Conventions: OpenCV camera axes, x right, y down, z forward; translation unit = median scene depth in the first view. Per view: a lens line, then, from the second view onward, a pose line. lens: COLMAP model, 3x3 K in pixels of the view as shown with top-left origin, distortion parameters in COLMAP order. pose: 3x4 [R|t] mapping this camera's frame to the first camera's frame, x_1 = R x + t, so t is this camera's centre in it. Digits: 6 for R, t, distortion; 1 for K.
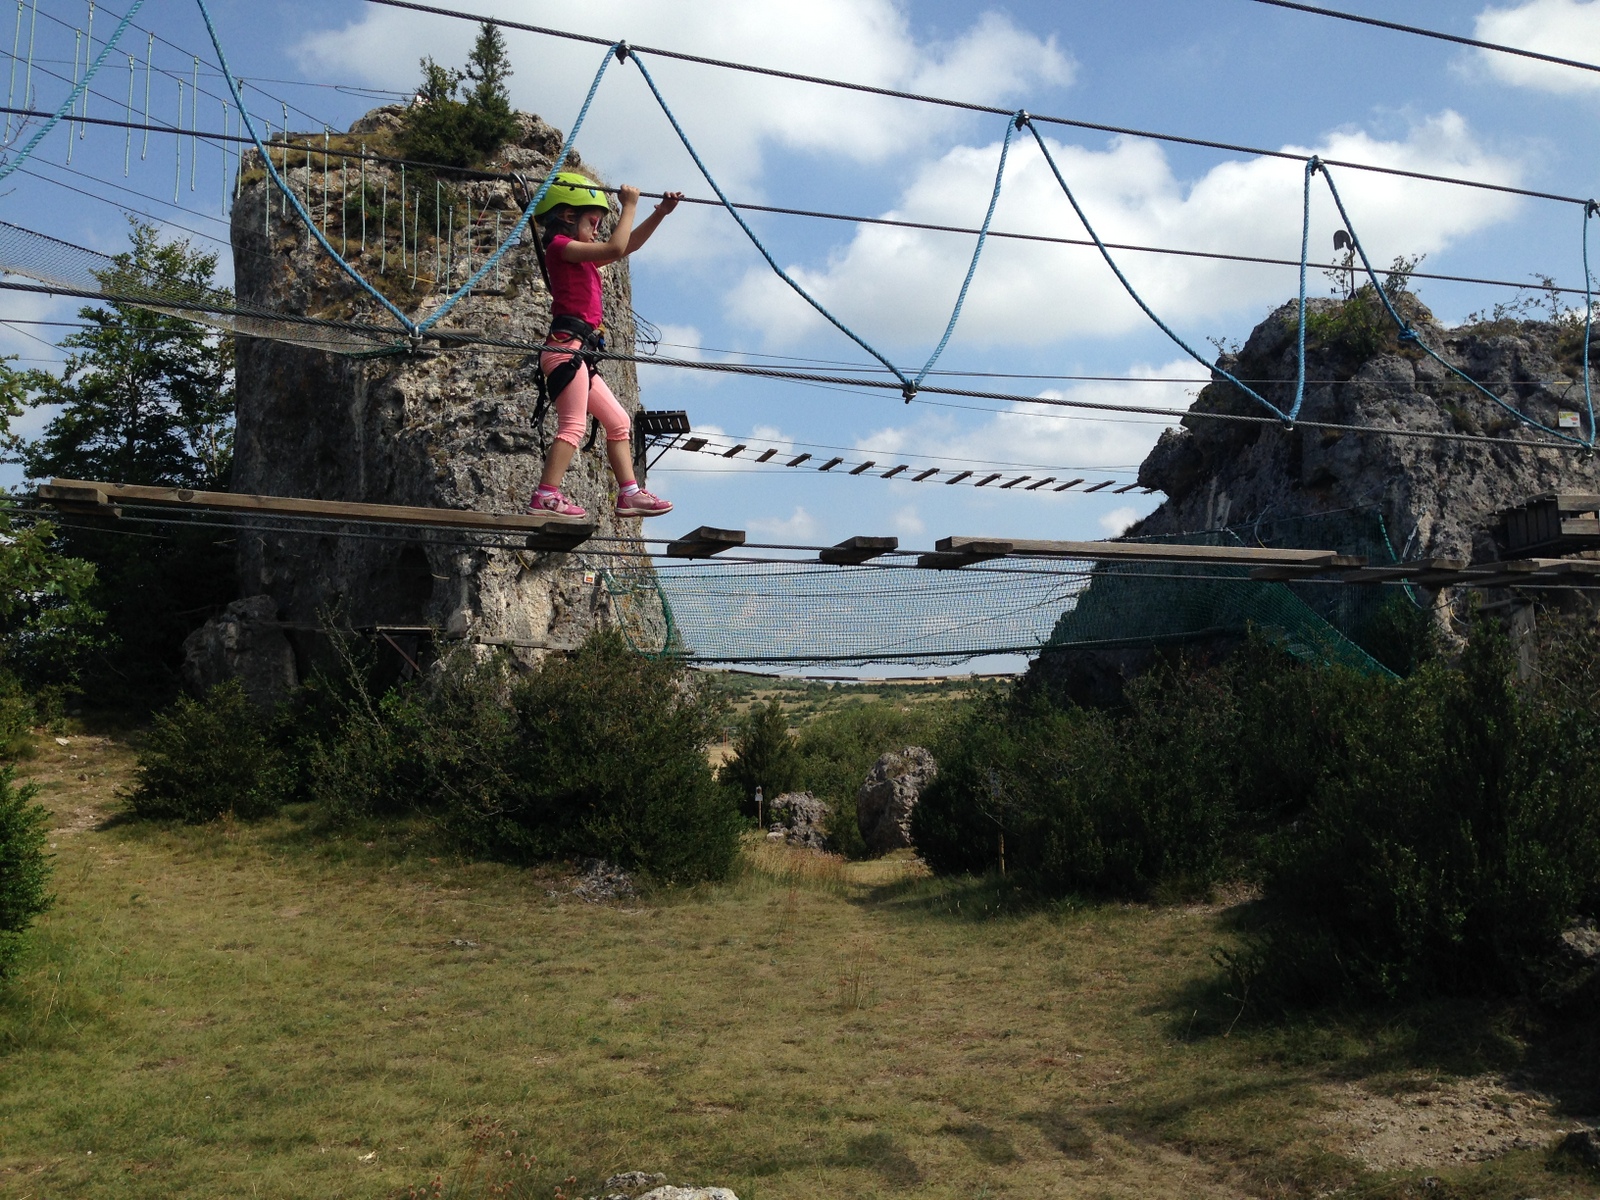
lens RADIAL K [[1436.7, 0, 790.1], [0, 1436.7, 592.5], [0, 0, 1]] dist [0.039666, -0.013479]
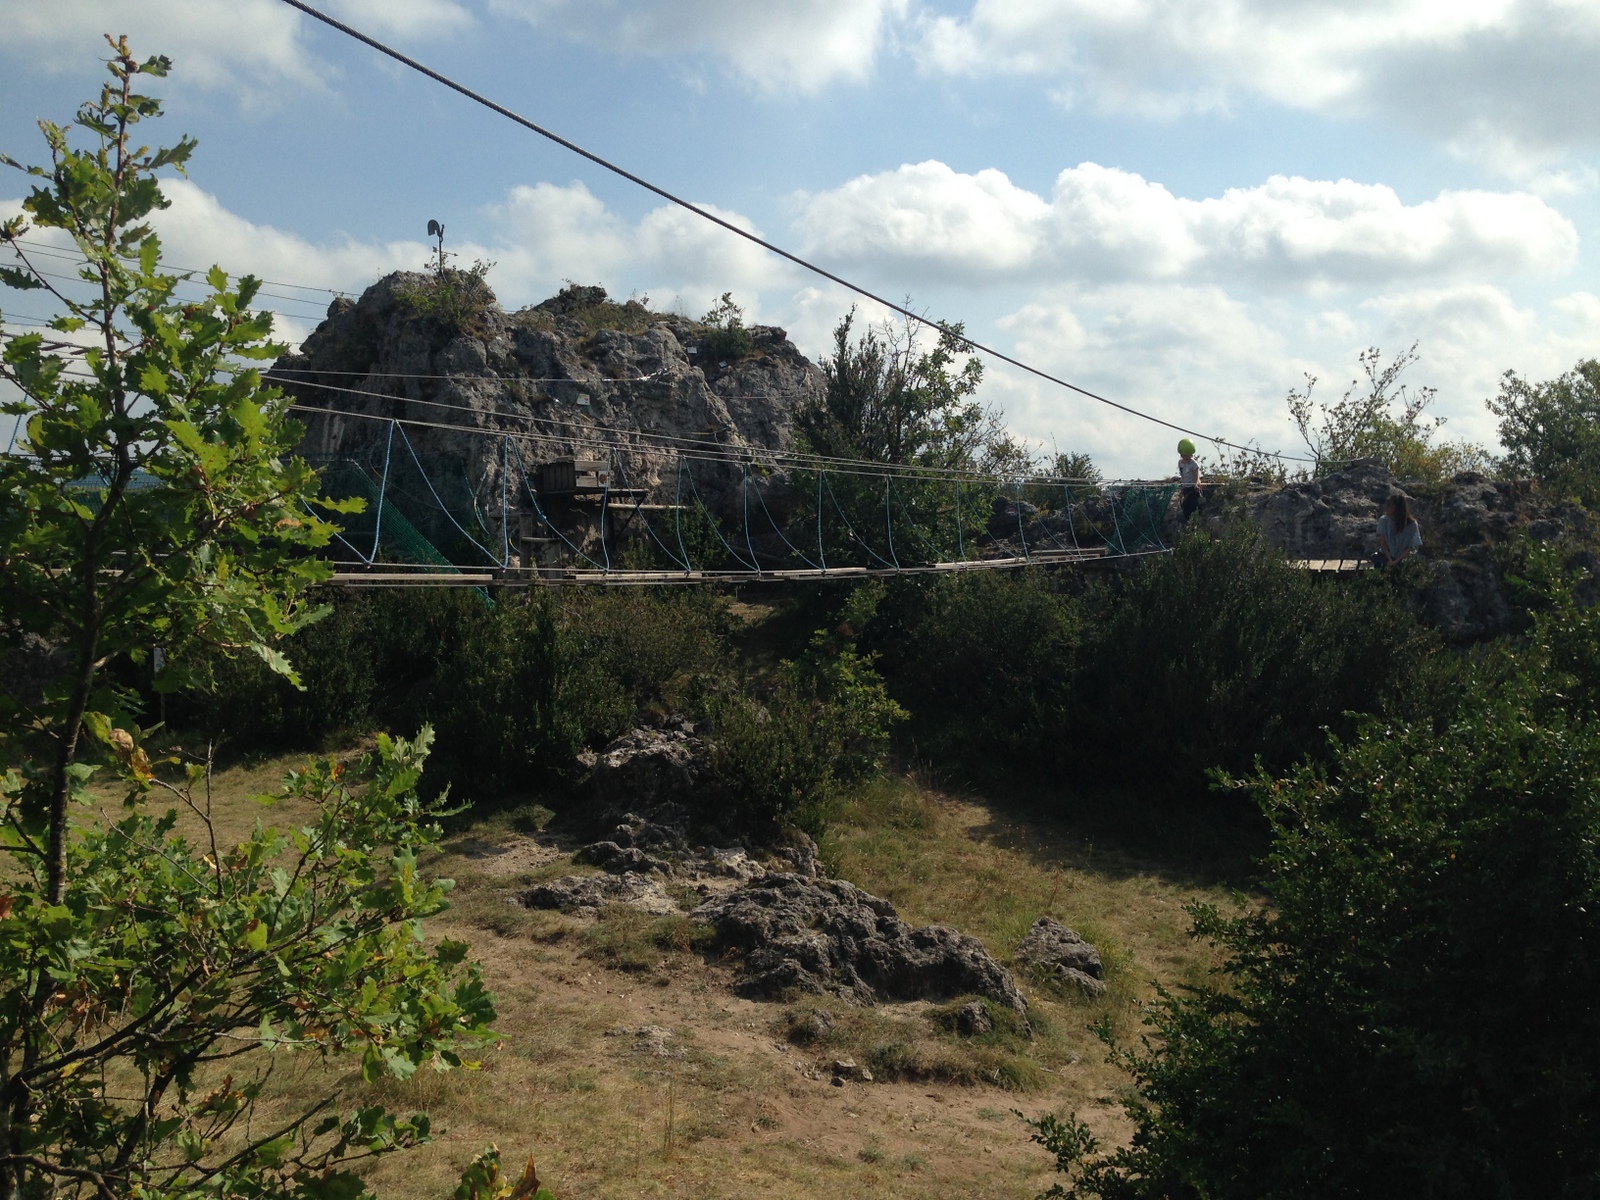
lens RADIAL K [[1436.7, 0, 786.1], [0, 1436.7, 594.9], [0, 0, 1]] dist [0.039666, -0.013479]
pose [[0.794986, -0.007651, 0.606580, -0.179062], [-0.068005, 0.992494, 0.101646, -0.084141], [-0.602804, -0.122057, 0.788498, -0.286625]]
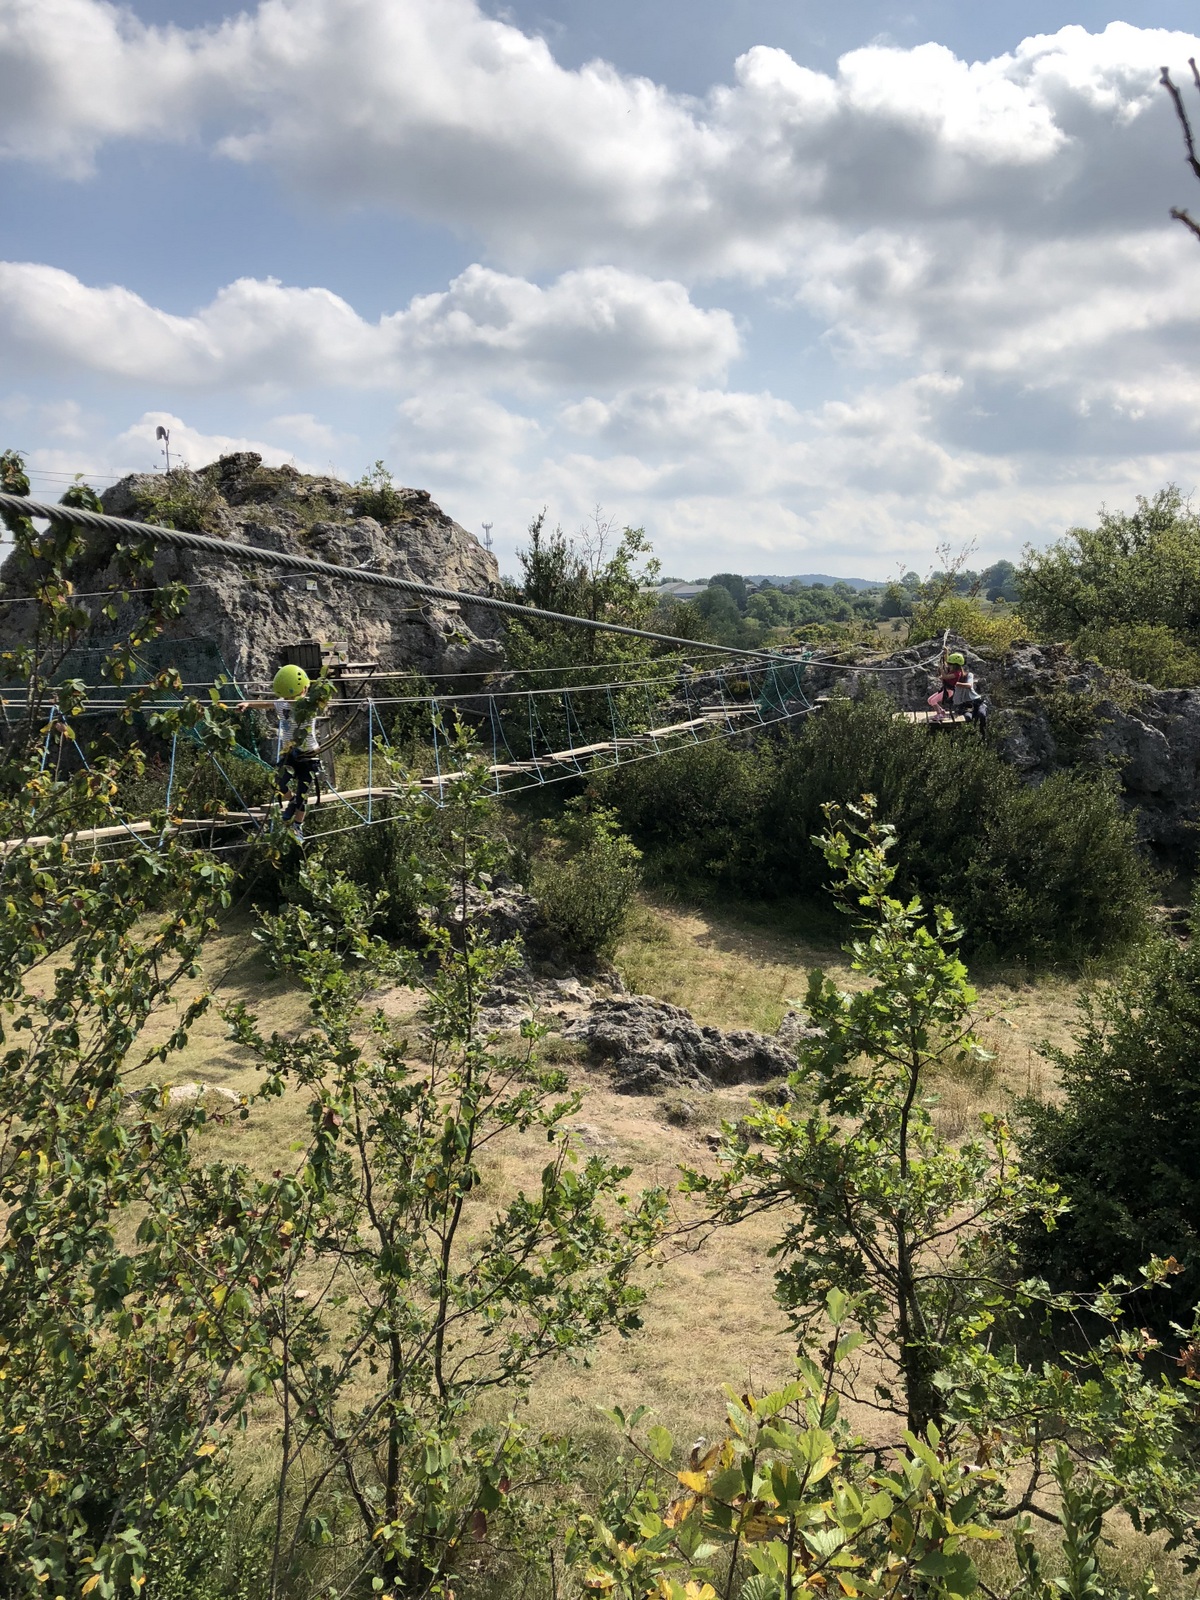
lens RADIAL K [[1260.7, 0, 605.1], [0, 1260.7, 791.8], [0, 0, 1]] dist [0.067485, -0.023473]
pose [[0.667174, -0.098582, 0.738350, -0.360162], [-0.048026, 0.983449, 0.174703, -0.155801], [-0.743352, -0.152018, 0.651397, -0.271699]]
